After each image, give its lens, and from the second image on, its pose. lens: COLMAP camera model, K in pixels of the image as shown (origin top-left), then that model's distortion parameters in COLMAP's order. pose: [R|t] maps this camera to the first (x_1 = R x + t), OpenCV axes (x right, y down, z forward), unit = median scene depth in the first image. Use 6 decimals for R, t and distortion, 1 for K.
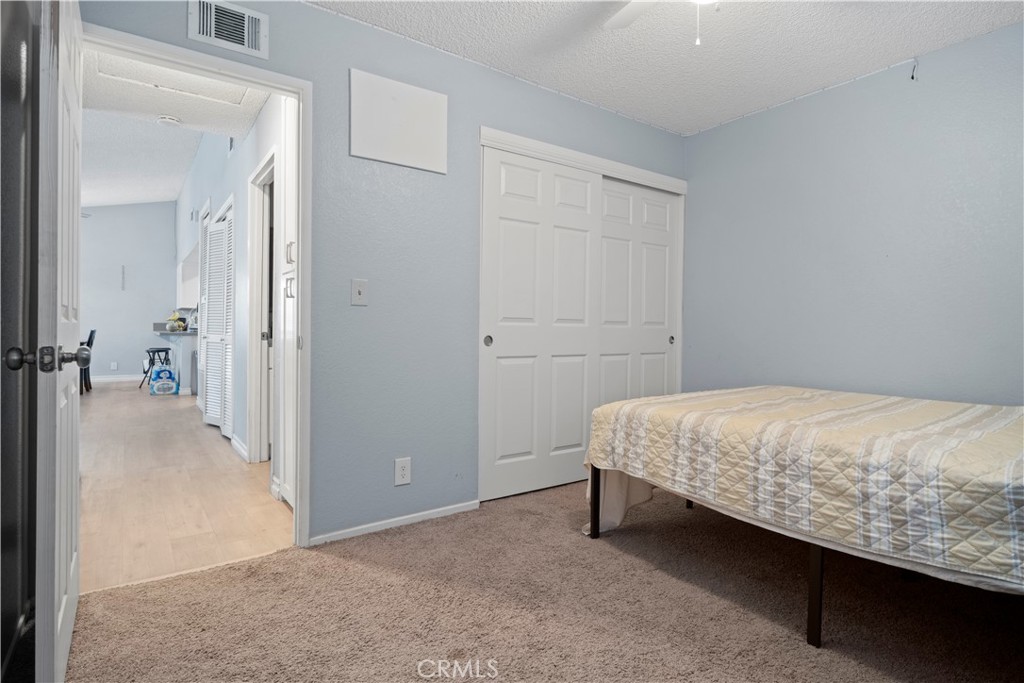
lens RADIAL K [[529.5, 0, 512.4], [0, 529.5, 336.1], [0, 0, 1]] dist [-0.007753, -0.000379]
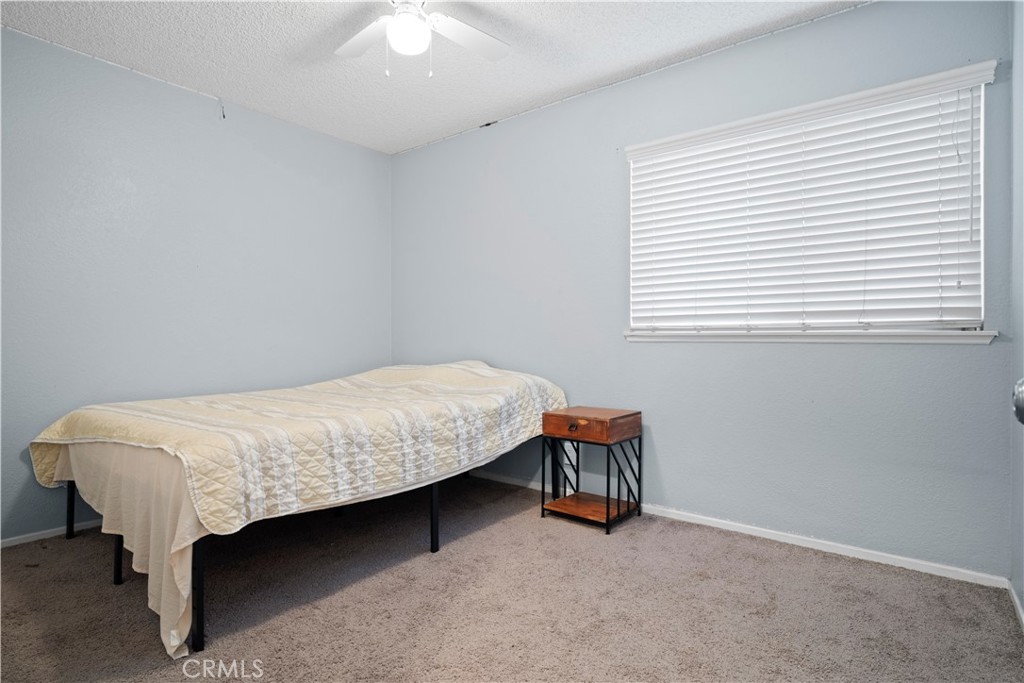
lens RADIAL K [[529.5, 0, 512.6], [0, 529.5, 337.7], [0, 0, 1]] dist [-0.007753, -0.000379]
pose [[-0.291822, -0.011051, 0.956409, -0.763086], [0.008808, 0.999860, 0.014240, -0.020686], [-0.956432, 0.012579, -0.291683, 1.052193]]
